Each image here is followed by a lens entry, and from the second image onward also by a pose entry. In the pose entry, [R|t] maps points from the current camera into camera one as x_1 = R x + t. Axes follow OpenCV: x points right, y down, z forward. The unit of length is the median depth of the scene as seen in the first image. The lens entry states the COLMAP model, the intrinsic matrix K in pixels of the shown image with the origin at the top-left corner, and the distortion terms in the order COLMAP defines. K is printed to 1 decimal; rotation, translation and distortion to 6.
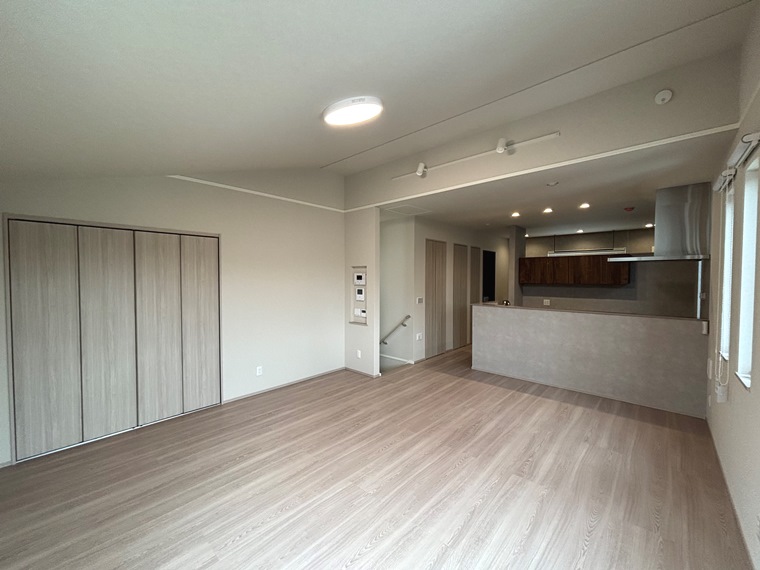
lens RADIAL K [[307.8, 0, 379.8], [0, 307.8, 286.5], [0, 0, 1]] dist [0.038940, 0.000417]
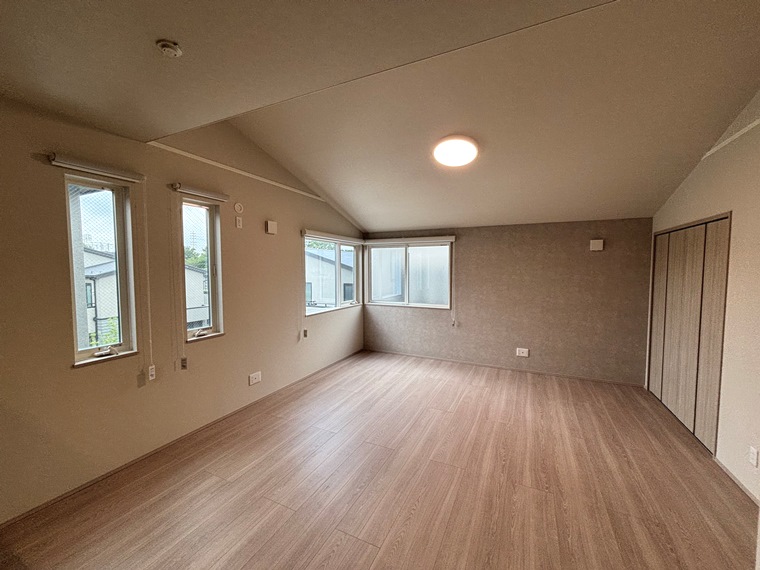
lens RADIAL K [[307.8, 0, 382.1], [0, 307.8, 286.1], [0, 0, 1]] dist [0.038940, 0.000417]
pose [[-0.955648, 0.007362, -0.294418, 0.471375], [-0.018109, 0.996327, 0.083694, -0.060713], [0.293953, 0.085314, -0.952005, 1.676711]]
